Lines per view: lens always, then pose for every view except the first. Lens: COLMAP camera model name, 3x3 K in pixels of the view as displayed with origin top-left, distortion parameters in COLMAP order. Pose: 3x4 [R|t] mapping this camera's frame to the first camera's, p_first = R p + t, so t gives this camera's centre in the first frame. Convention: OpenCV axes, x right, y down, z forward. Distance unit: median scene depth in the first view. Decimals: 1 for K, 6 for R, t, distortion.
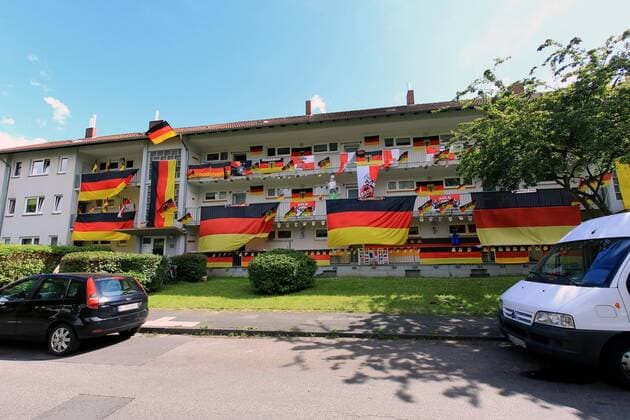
lens RADIAL K [[267.2, 0, 315.3], [0, 267.2, 212.9], [0, 0, 1]] dist [-0.004077, -0.000319]
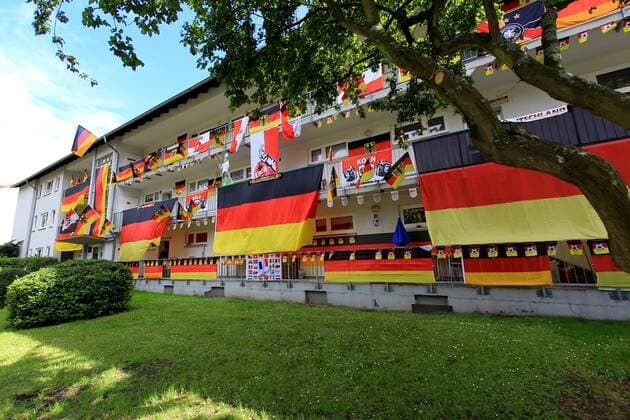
lens RADIAL K [[275.7, 0, 304.8], [0, 275.7, 202.6], [0, 0, 1]] dist [-0.000640, 0.000014]
pose [[0.917697, -0.089904, -0.386975, 0.538352], [0.075474, 0.995772, -0.052359, 0.047020], [0.390046, 0.018843, 0.920602, 0.397746]]
